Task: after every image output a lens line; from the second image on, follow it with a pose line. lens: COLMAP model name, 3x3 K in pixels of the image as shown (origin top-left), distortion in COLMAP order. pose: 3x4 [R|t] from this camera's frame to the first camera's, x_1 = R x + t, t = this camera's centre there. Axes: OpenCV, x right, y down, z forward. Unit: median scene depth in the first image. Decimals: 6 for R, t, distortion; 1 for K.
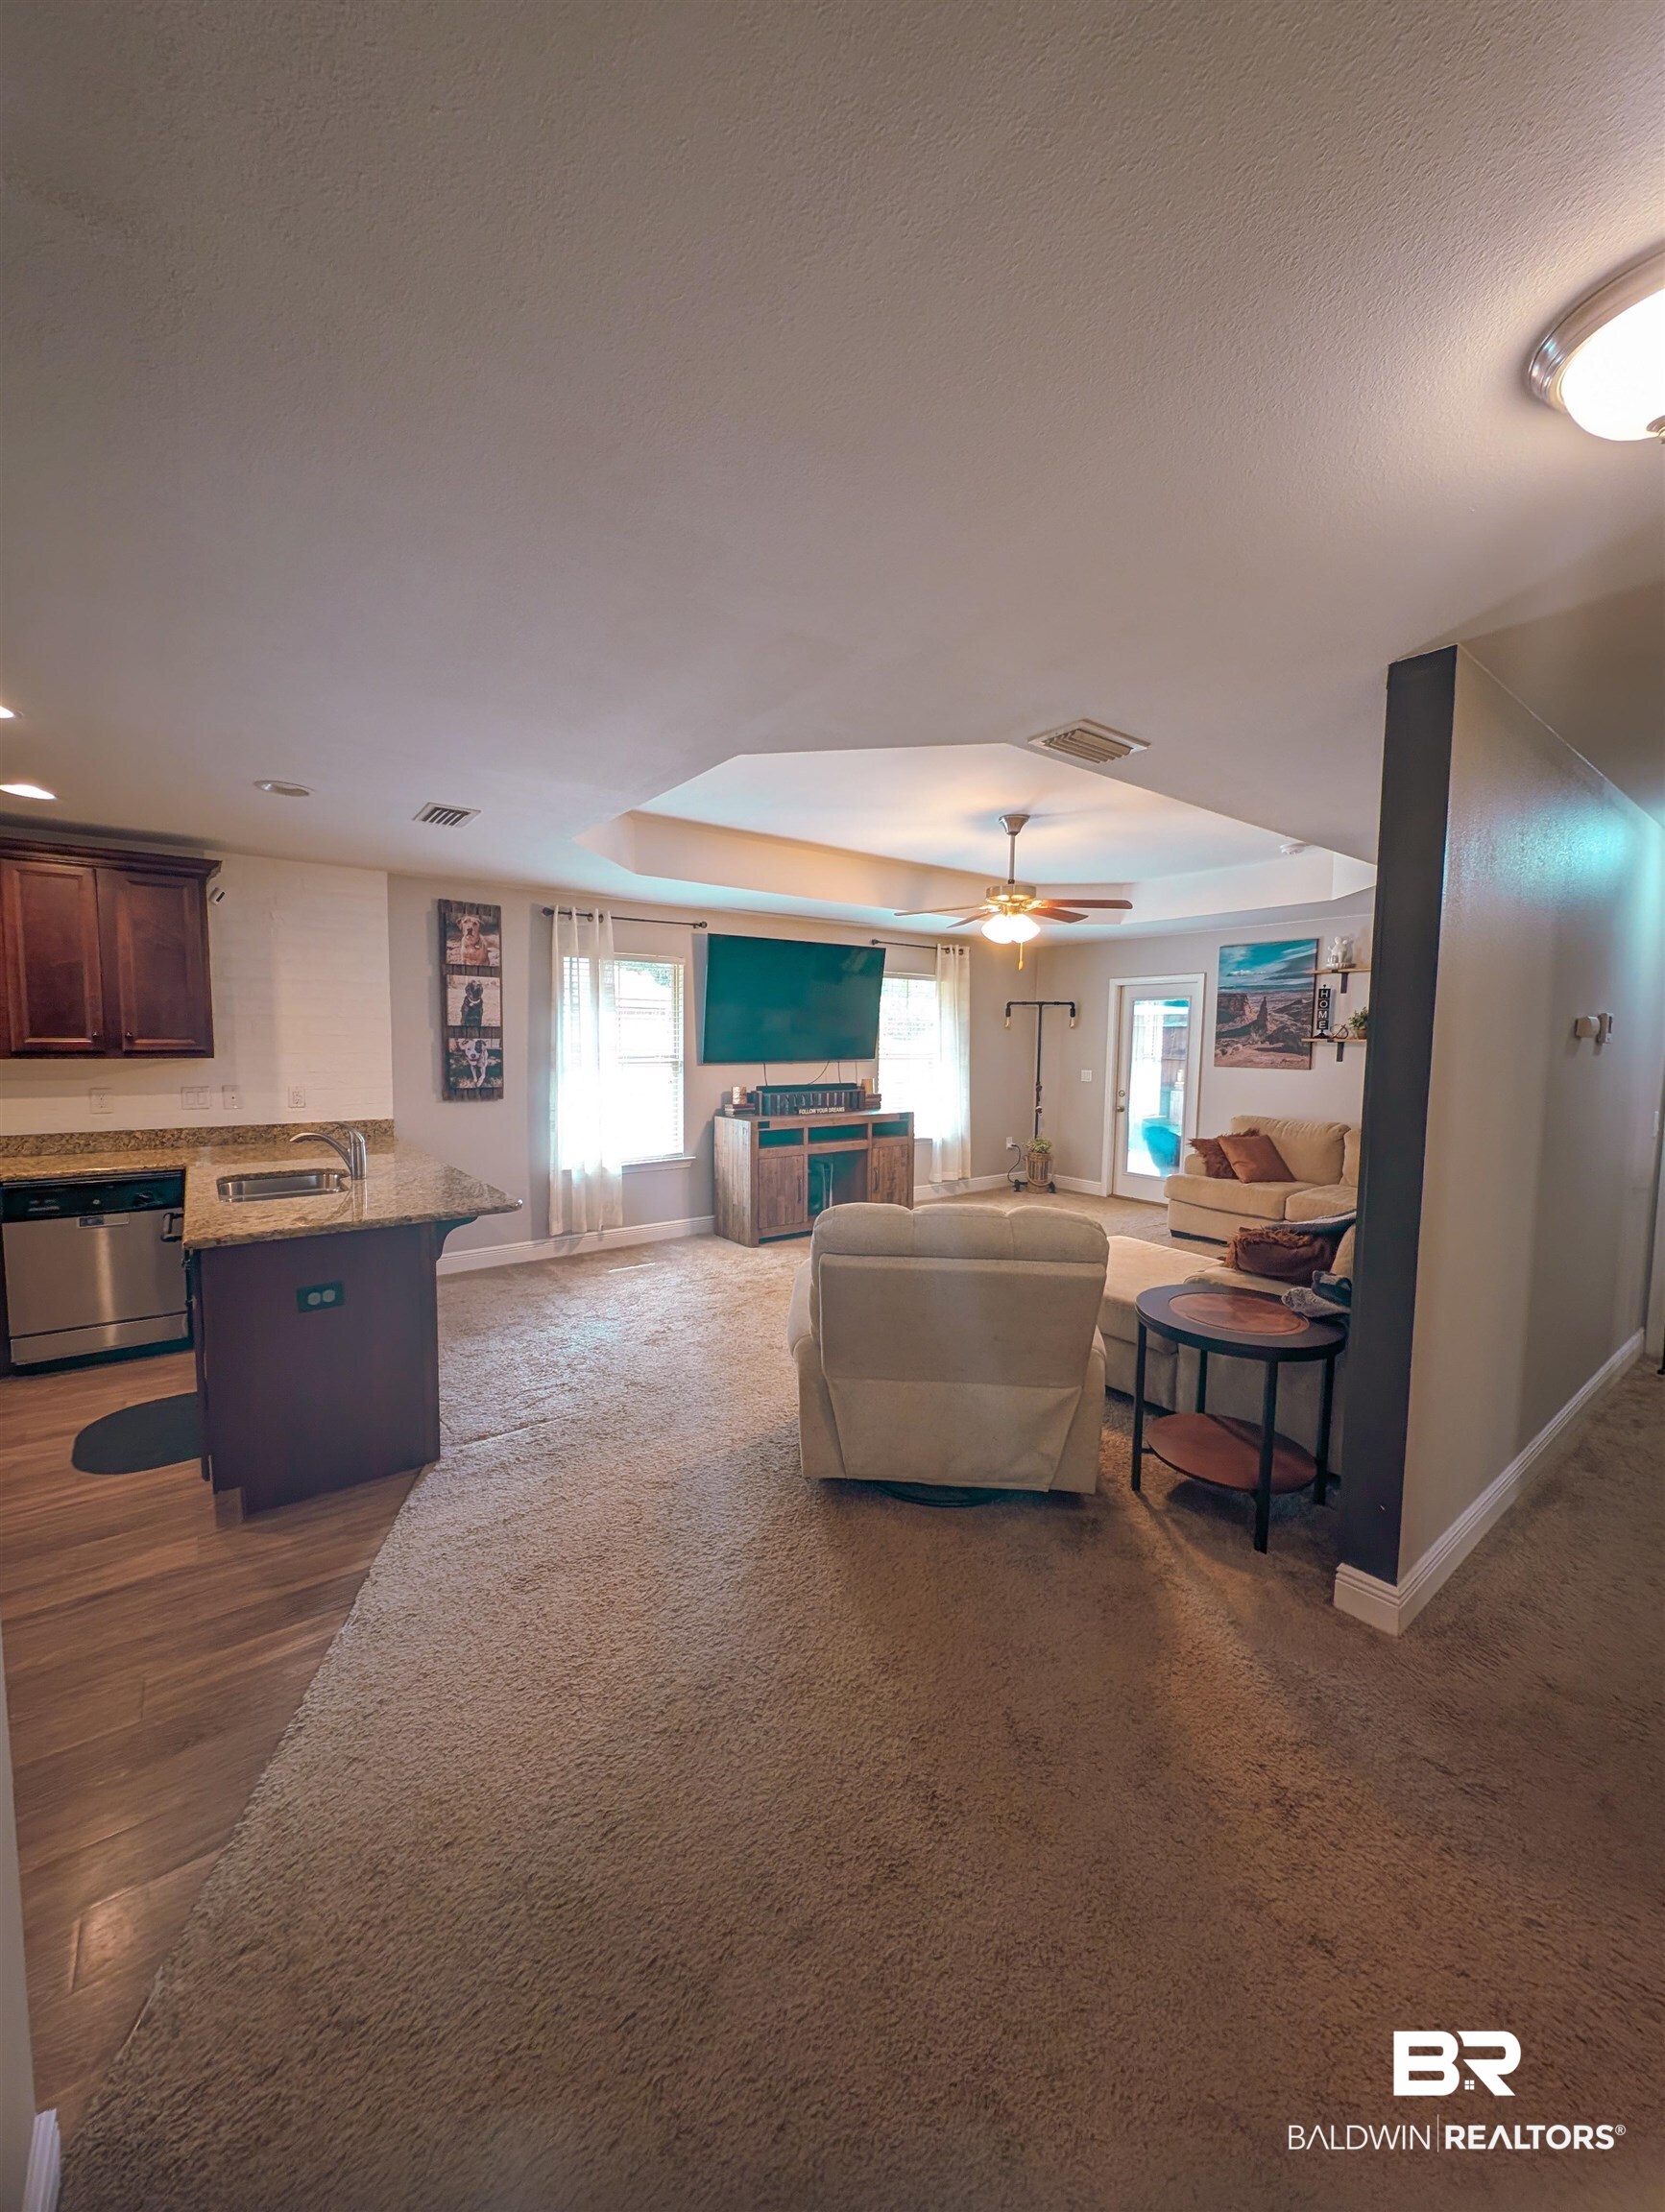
lens RADIAL K [[835.2, 0, 834.4], [0, 835.2, 1107.3], [0, 0, 1]] dist [-0.000143, 0.000000]
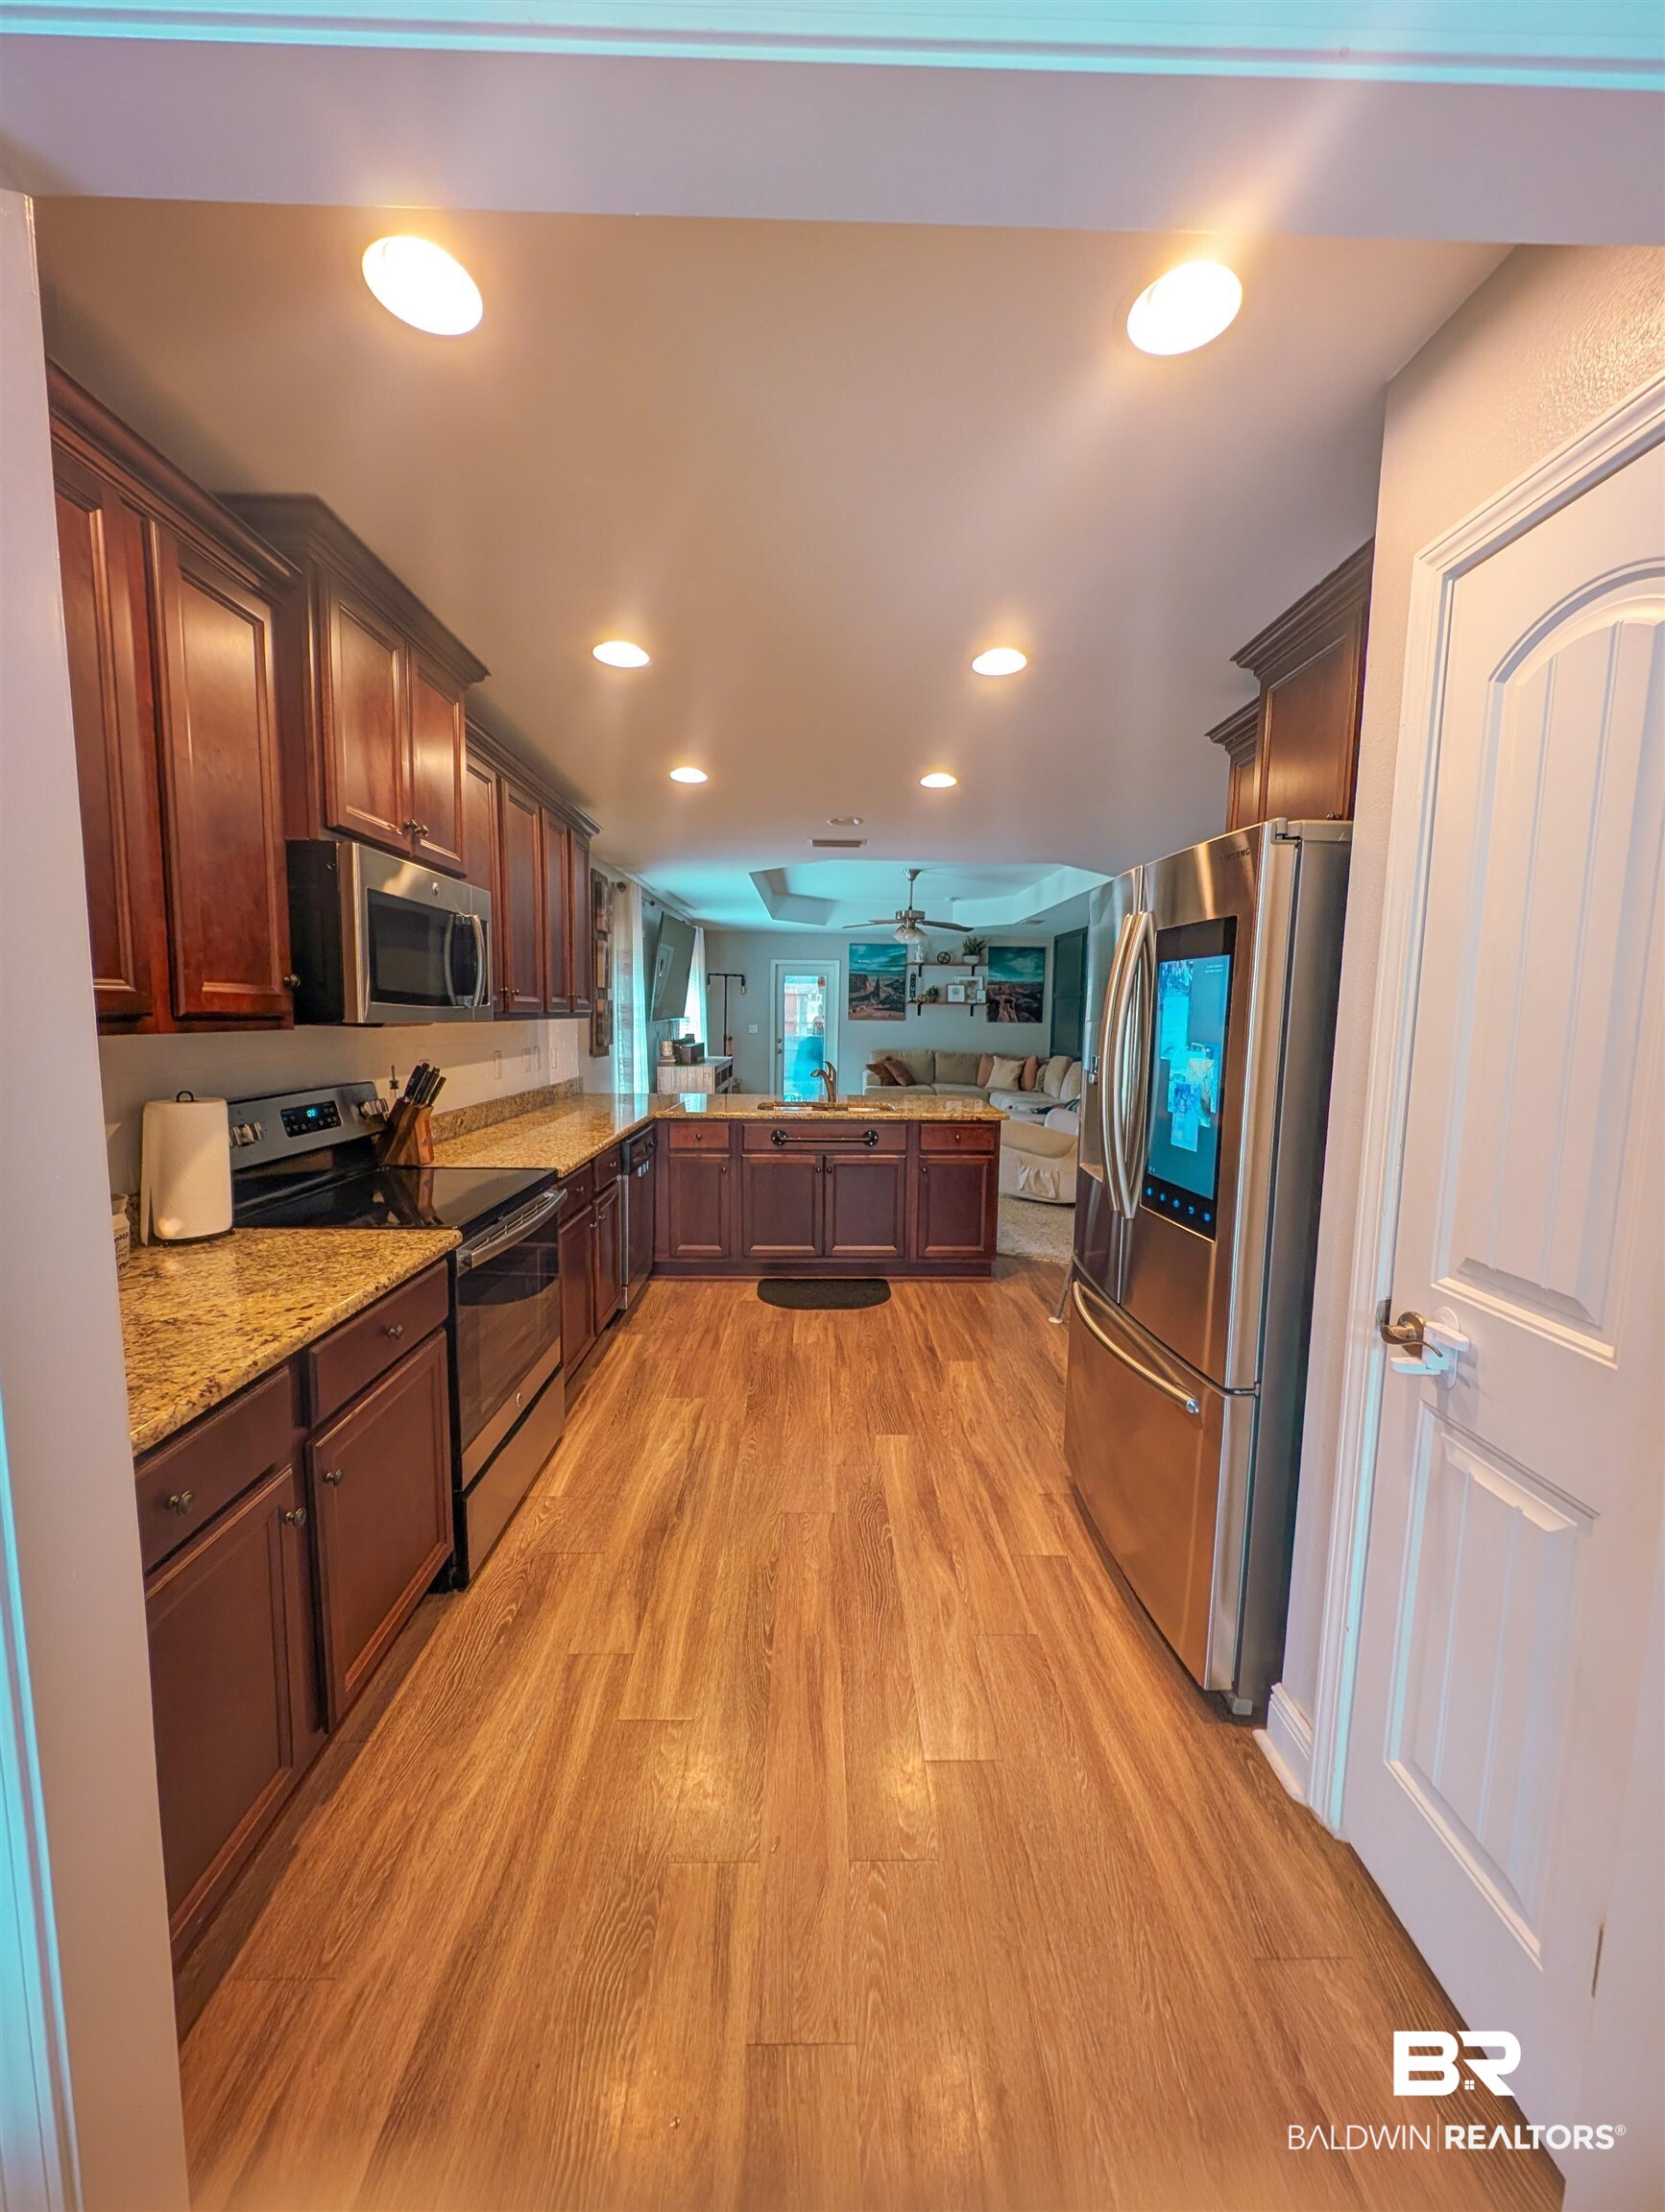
lens RADIAL K [[835.2, 0, 829.7], [0, 835.2, 1099.3], [0, 0, 1]] dist [-0.000143, 0.000000]
pose [[0.600628, -0.089572, 0.794495, -0.878461], [0.061059, 0.995941, 0.066124, -0.006731], [-0.797194, 0.008795, 0.603660, 0.083865]]
